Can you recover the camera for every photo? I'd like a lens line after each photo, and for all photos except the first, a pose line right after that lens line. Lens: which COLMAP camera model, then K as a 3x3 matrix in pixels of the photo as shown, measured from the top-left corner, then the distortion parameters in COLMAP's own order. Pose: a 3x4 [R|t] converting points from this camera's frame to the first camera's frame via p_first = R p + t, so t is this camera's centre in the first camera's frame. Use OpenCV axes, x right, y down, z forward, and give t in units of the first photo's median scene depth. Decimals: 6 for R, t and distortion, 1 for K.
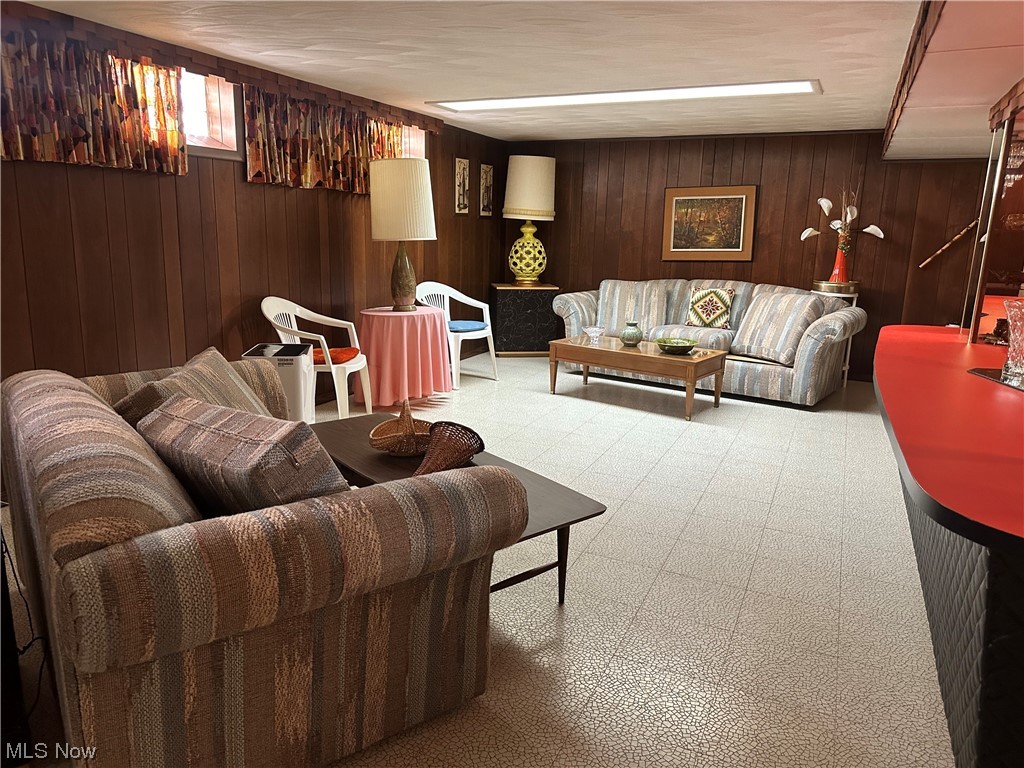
lens RADIAL K [[712.8, 0, 516.6], [0, 712.8, 382.4], [0, 0, 1]] dist [0.035342, -0.056114]
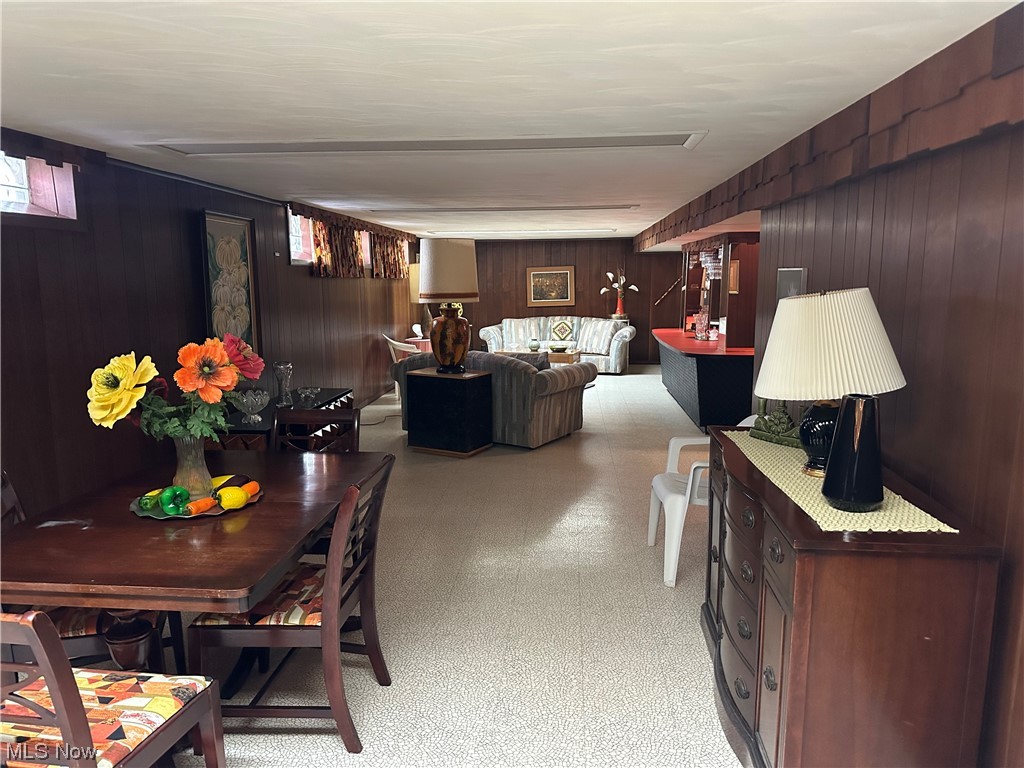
lens RADIAL K [[712.8, 0, 510.6], [0, 712.8, 387.5], [0, 0, 1]] dist [0.035342, -0.056114]
pose [[0.939372, -0.080164, 0.333398, -0.508713], [0.099190, 0.994248, -0.040413, 0.110577], [-0.328240, 0.071033, 0.941920, -0.742501]]
